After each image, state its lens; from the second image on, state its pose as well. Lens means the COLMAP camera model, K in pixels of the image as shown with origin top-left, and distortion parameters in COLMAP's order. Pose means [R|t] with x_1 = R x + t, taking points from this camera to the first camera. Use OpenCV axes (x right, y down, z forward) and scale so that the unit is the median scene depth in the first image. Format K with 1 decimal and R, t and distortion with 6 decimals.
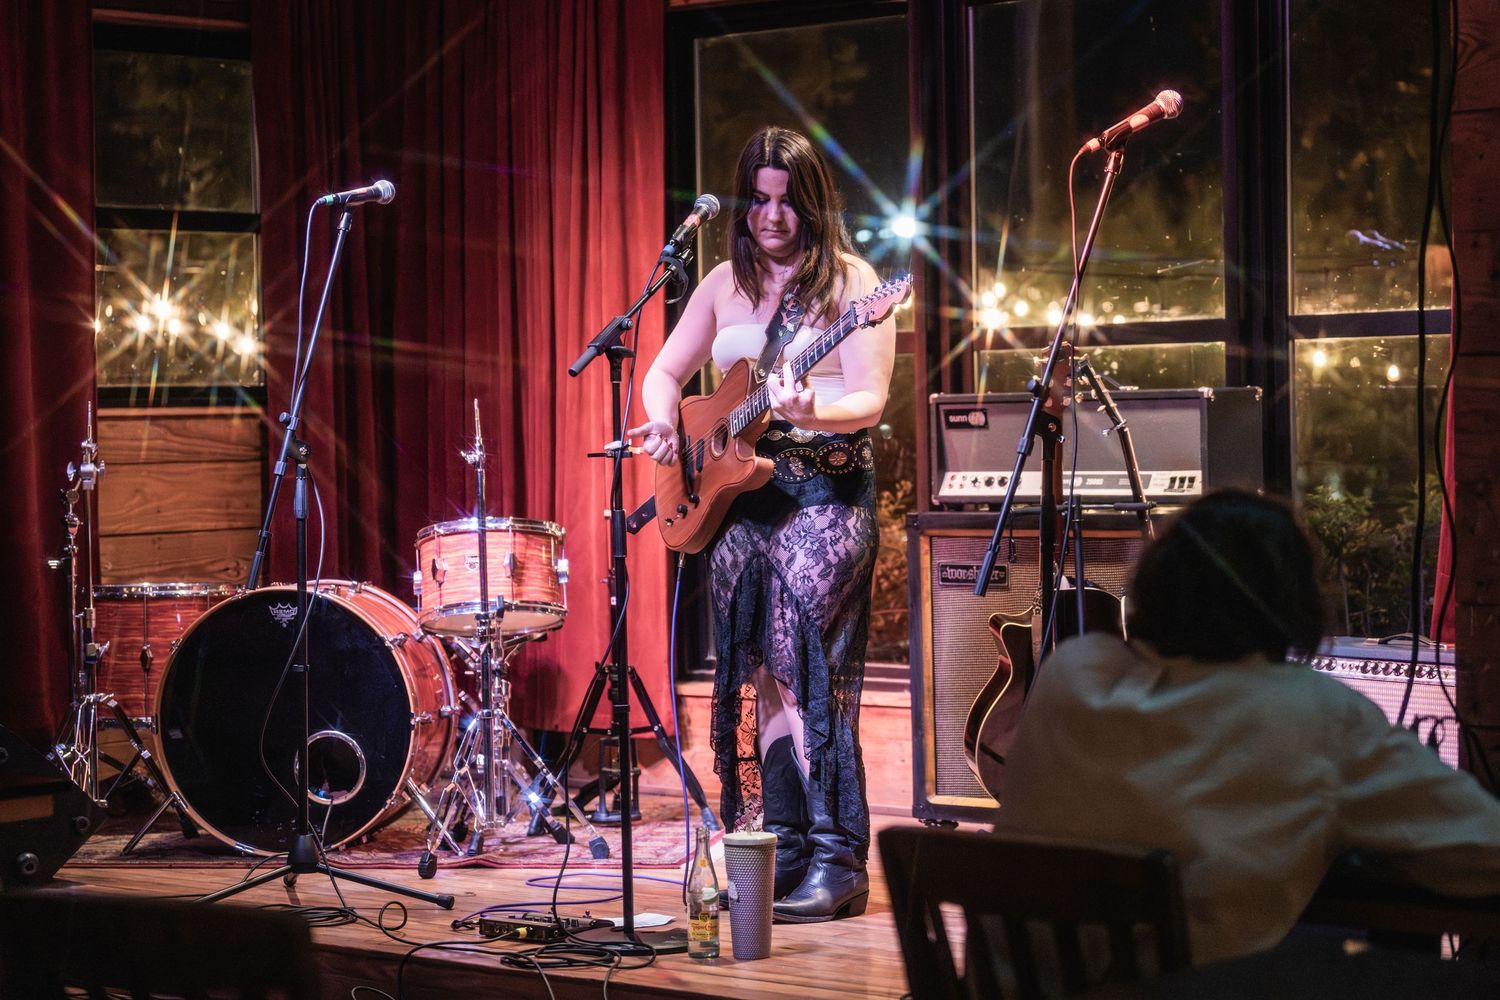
lens RADIAL K [[3526.6, 0, 748.3], [0, 3526.6, 569.1], [0, 0, 1]] dist [-0.054844, -0.380863]
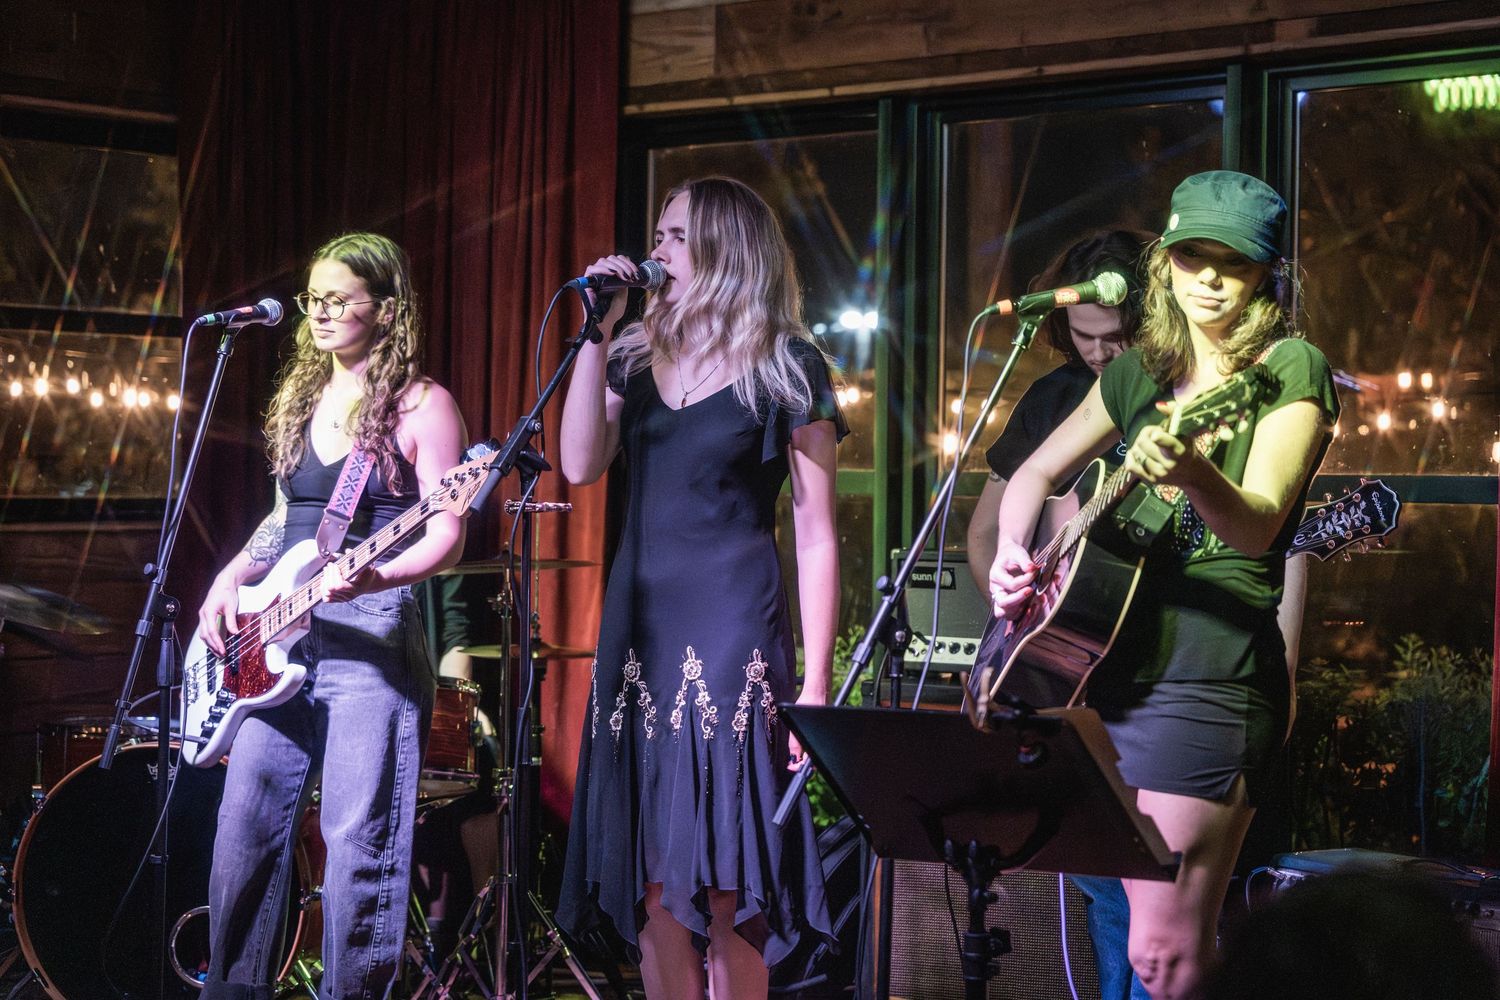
lens RADIAL K [[2928.2, 0, 753.8], [0, 2928.2, 531.6], [0, 0, 1]] dist [0.017768, 0.010641]
pose [[0.999418, 0.030871, 0.014523, 0.005026], [-0.030545, 0.999288, -0.022156, -0.036510], [-0.015197, 0.021700, 0.999649, 0.249792]]
